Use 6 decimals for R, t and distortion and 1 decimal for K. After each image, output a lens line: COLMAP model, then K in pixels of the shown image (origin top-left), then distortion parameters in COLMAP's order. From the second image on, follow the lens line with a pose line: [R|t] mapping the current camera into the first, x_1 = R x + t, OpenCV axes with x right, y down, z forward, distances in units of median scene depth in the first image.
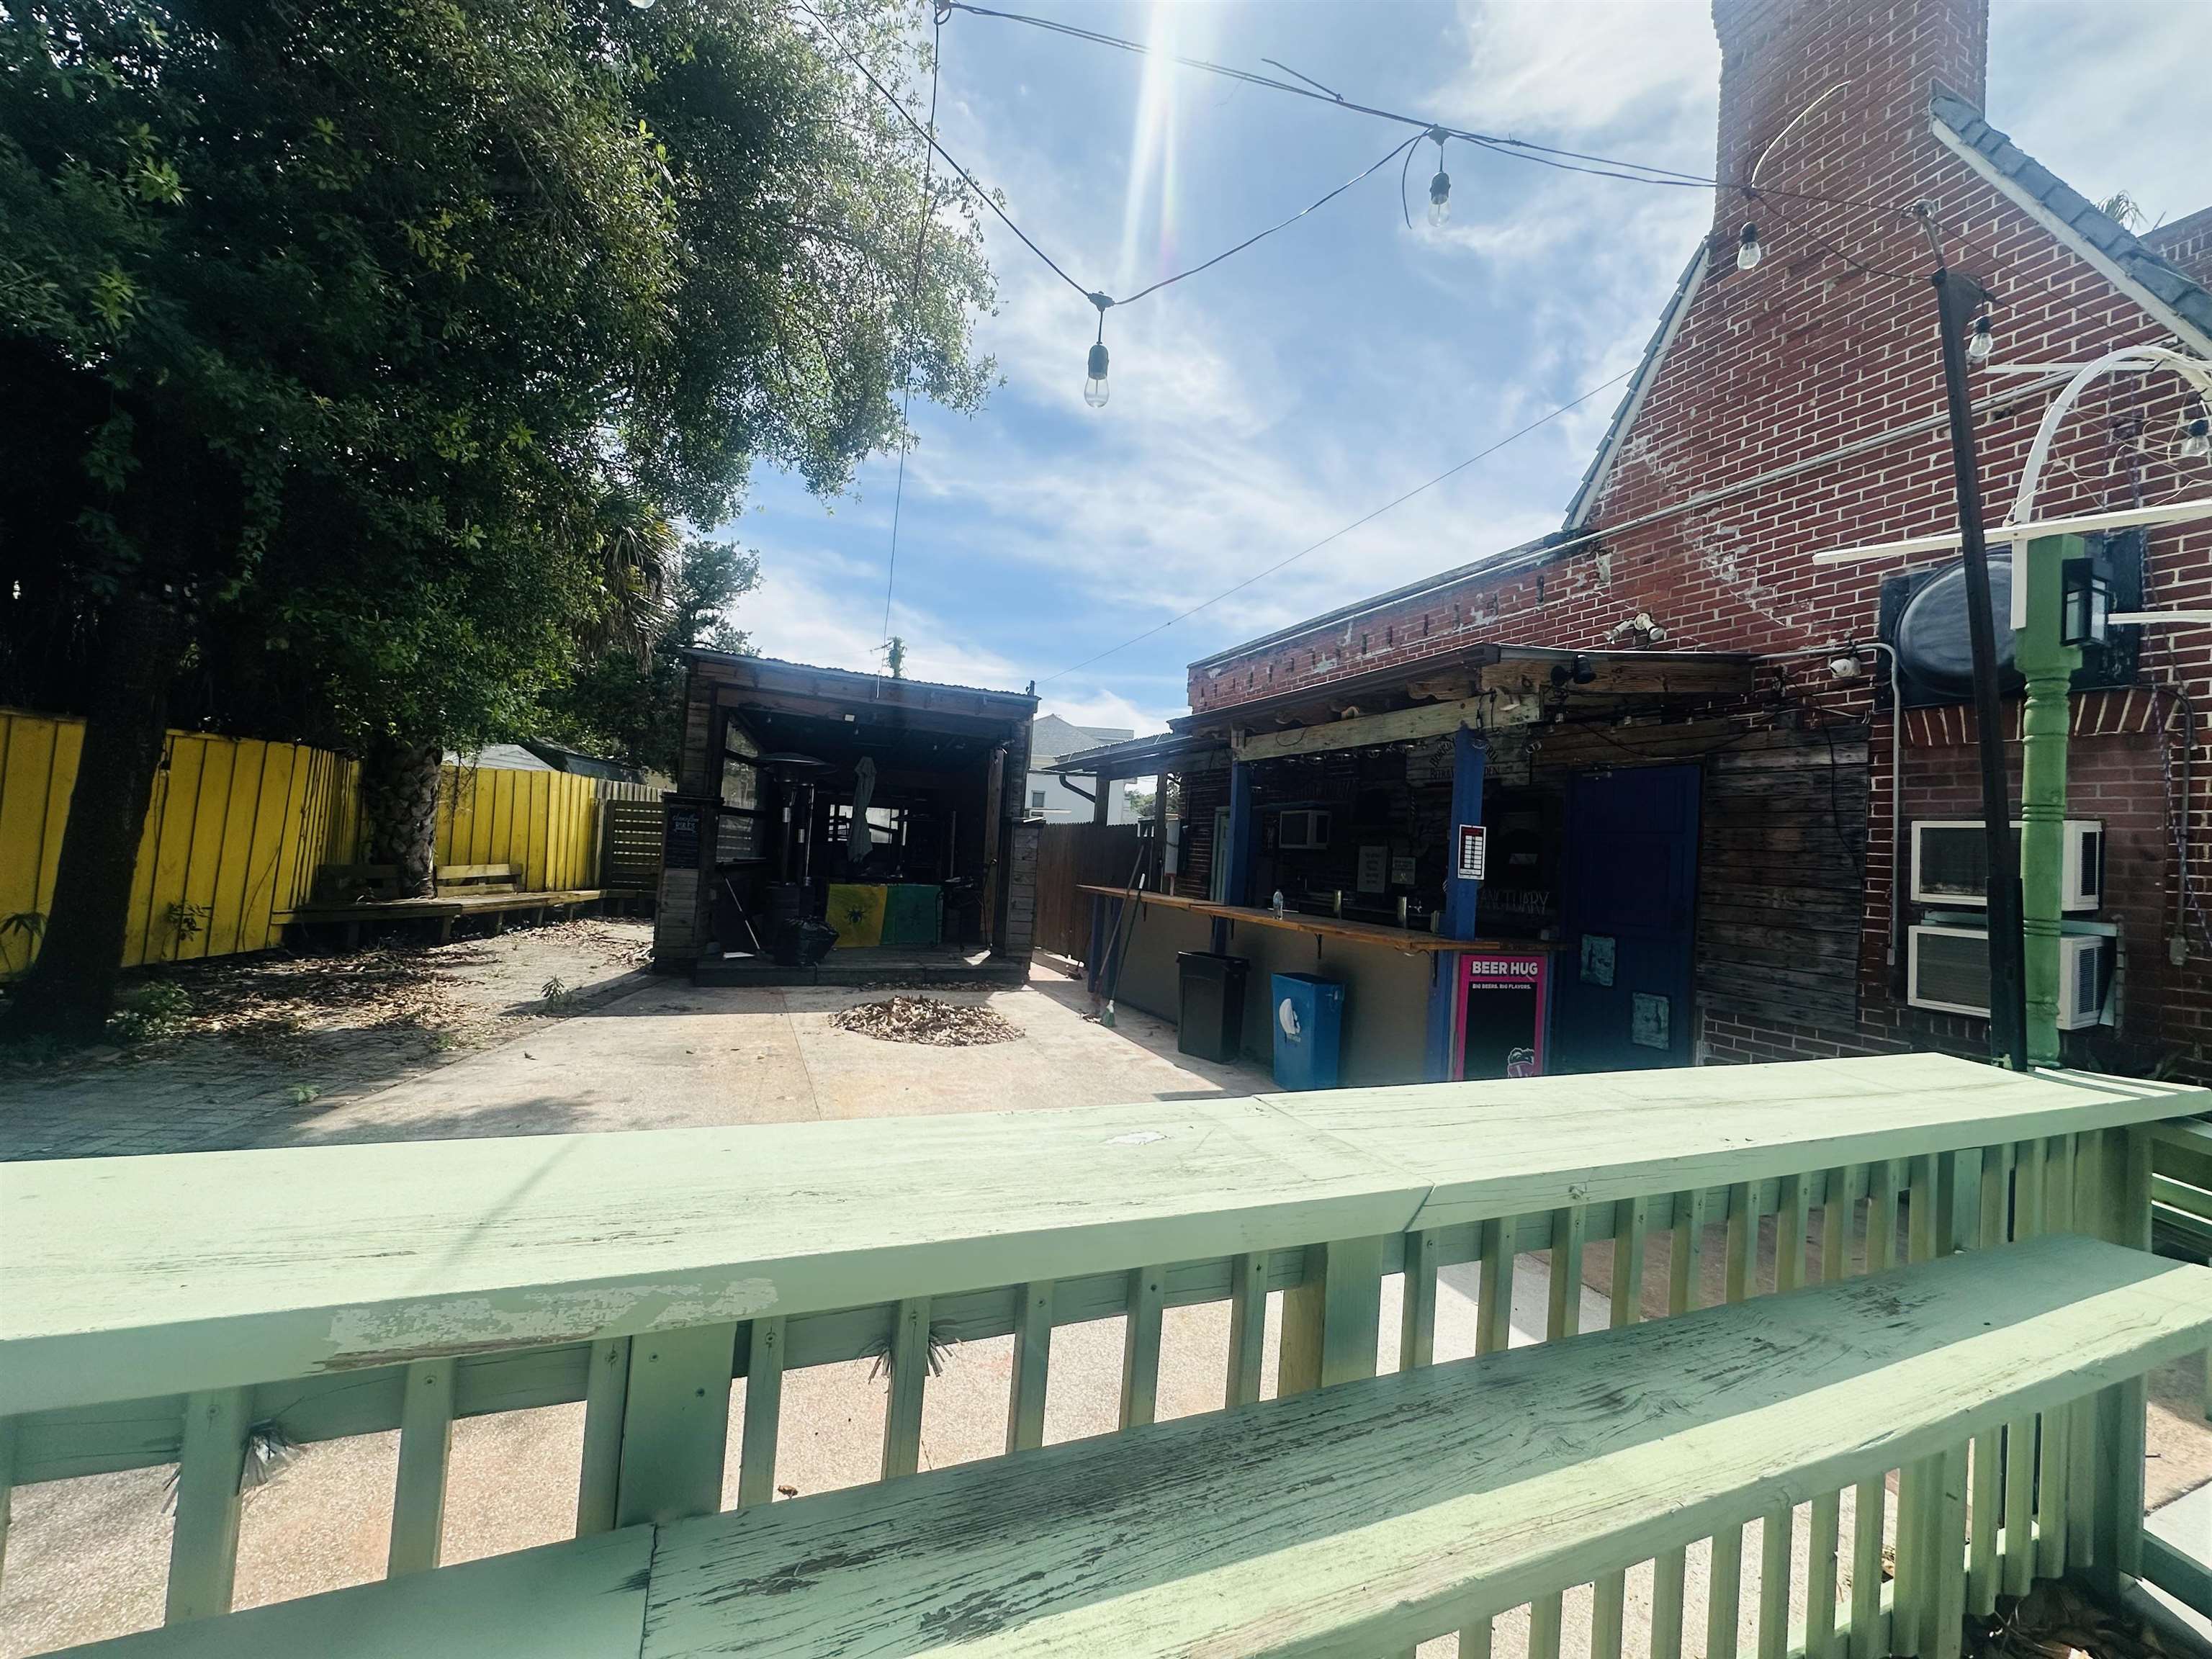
lens RADIAL K [[886.4, 0, 1110.9], [0, 886.4, 828.5], [0, 0, 1]] dist [-0.003645, 0.001169]
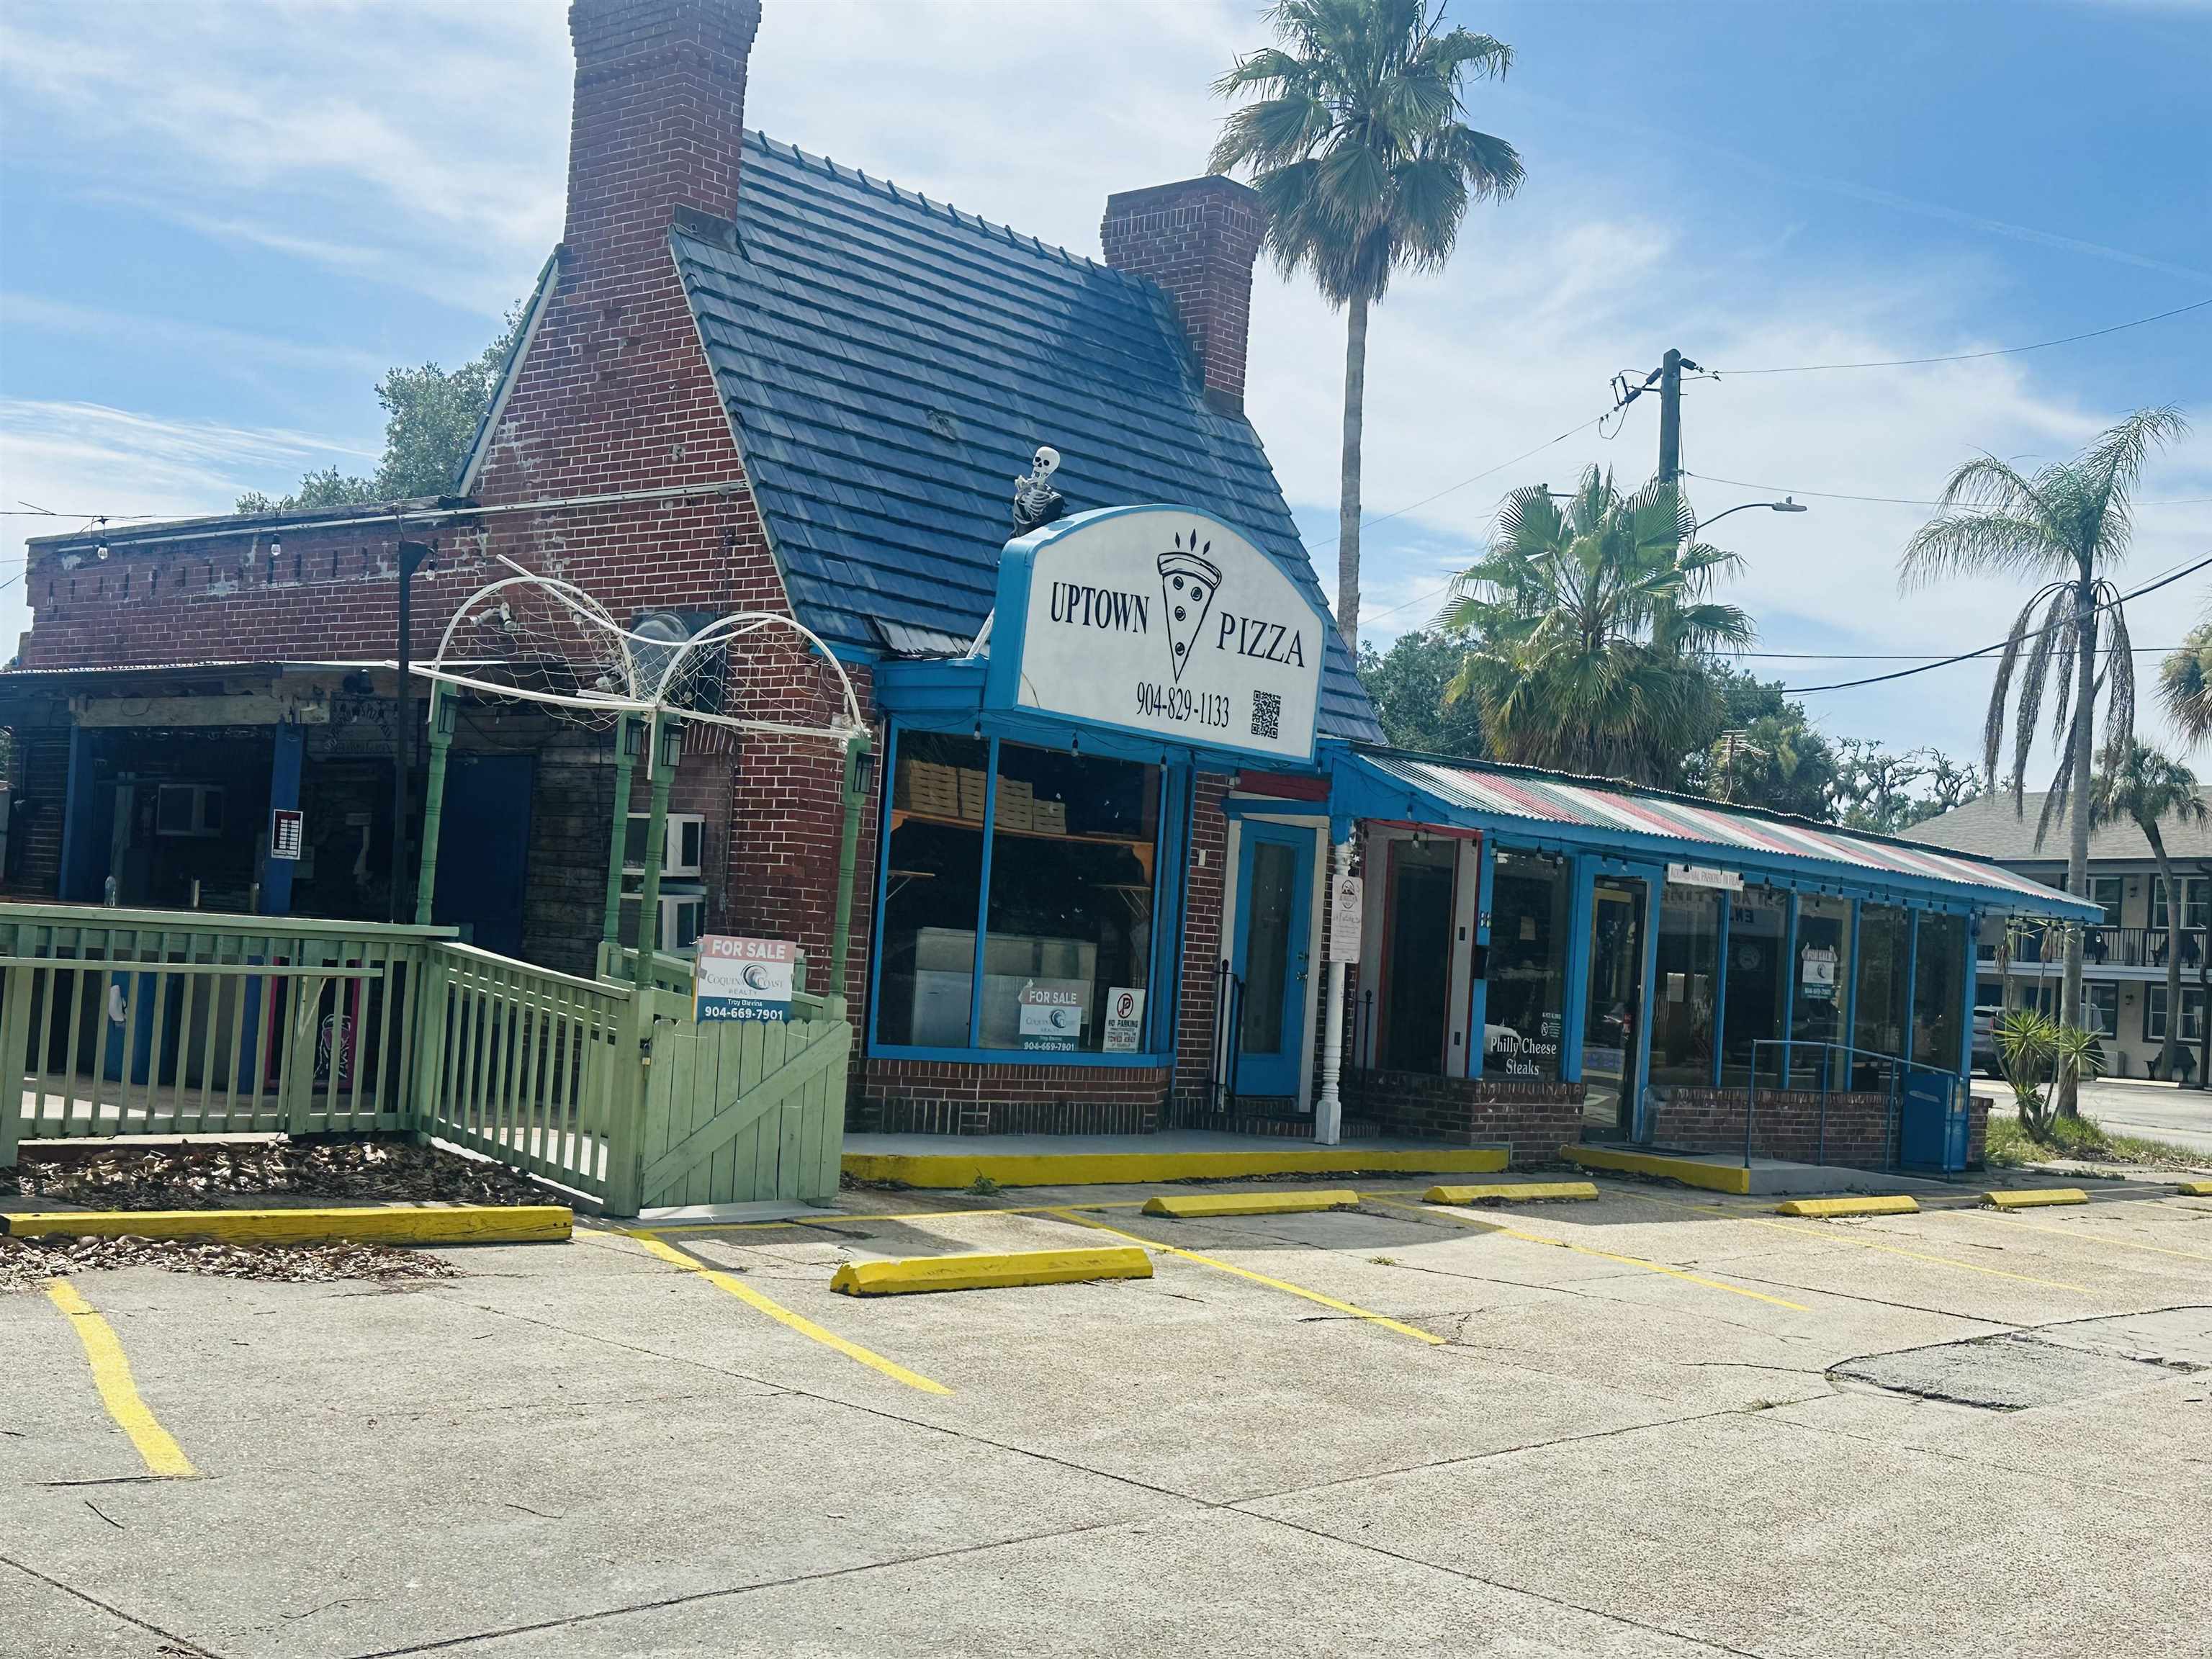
lens RADIAL K [[2602.5, 0, 1106.8], [0, 2602.5, 845.5], [0, 0, 1]] dist [0.107203, 0.000000]
pose [[0.897833, 0.008276, 0.440258, -0.107683], [-0.016377, 0.999759, 0.014604, -0.021966], [-0.440031, -0.020322, 0.897753, -2.194749]]
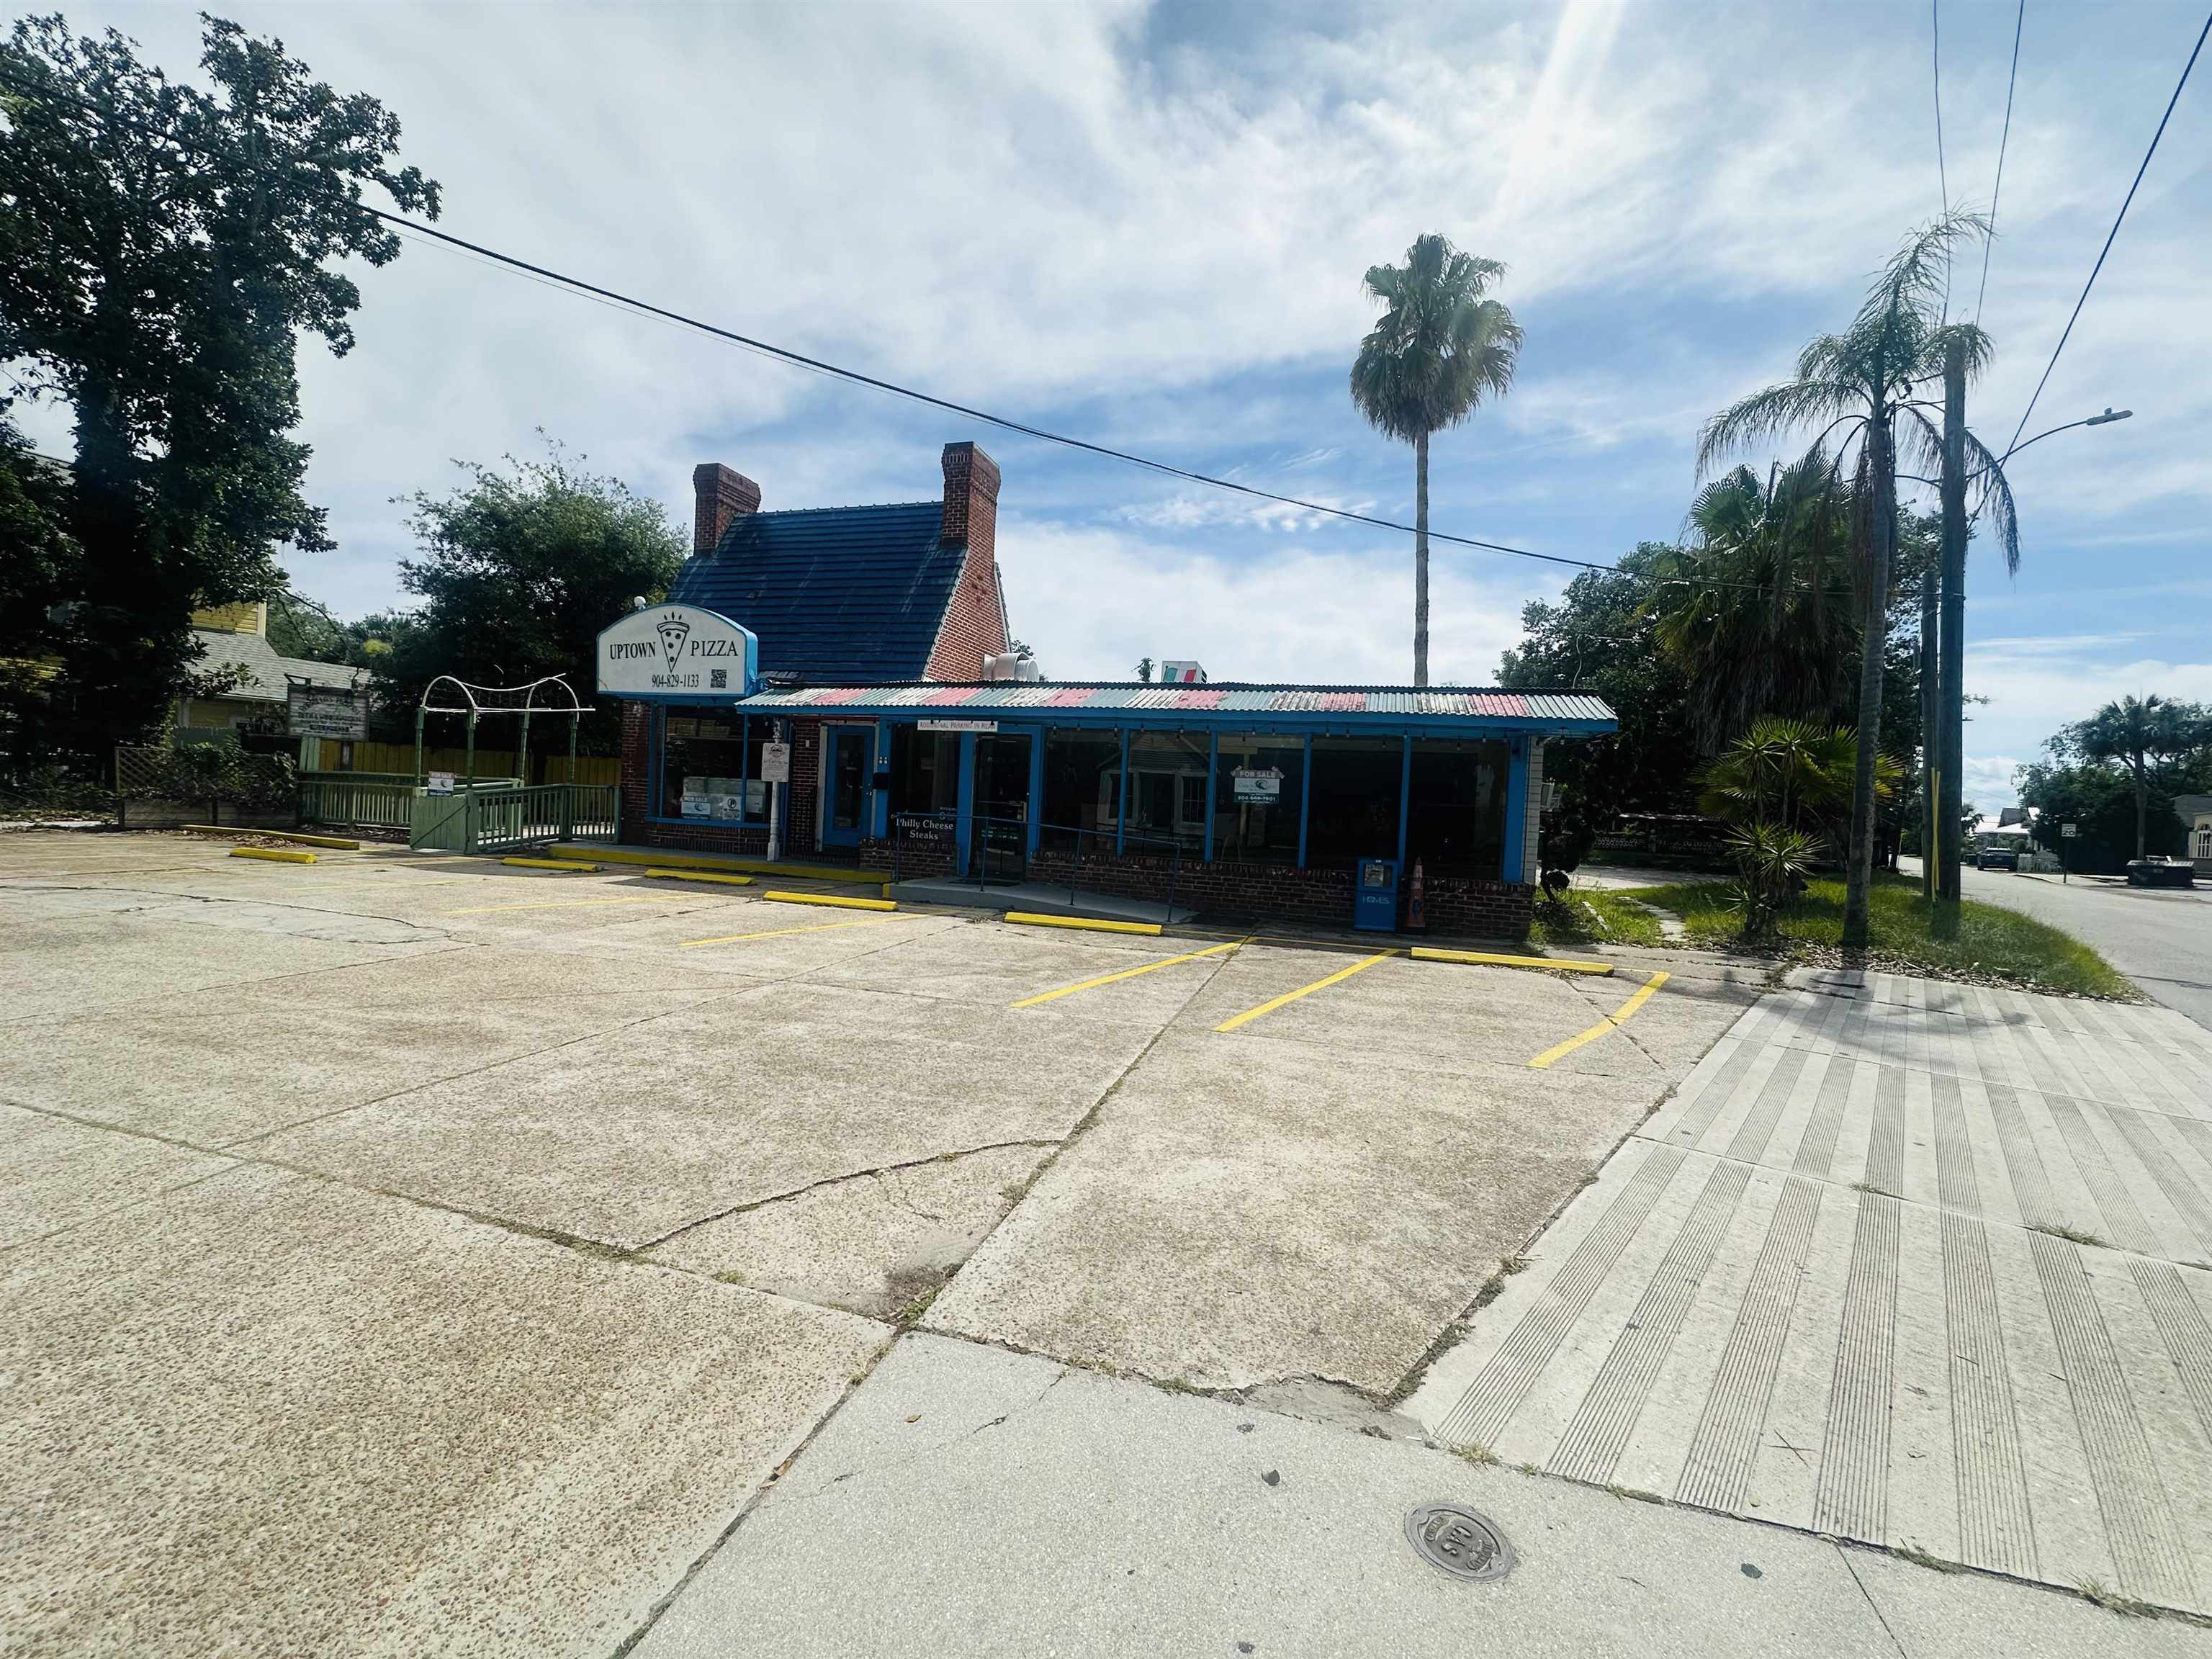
lens RADIAL K [[886.4, 0, 1100.7], [0, 886.4, 840.6], [0, 0, 1]] dist [-0.003645, 0.001169]
pose [[0.771824, -0.011758, -0.635727, 5.282391], [0.025215, 0.999609, 0.012126, 0.448843], [0.635336, -0.025389, 0.771819, -0.281181]]
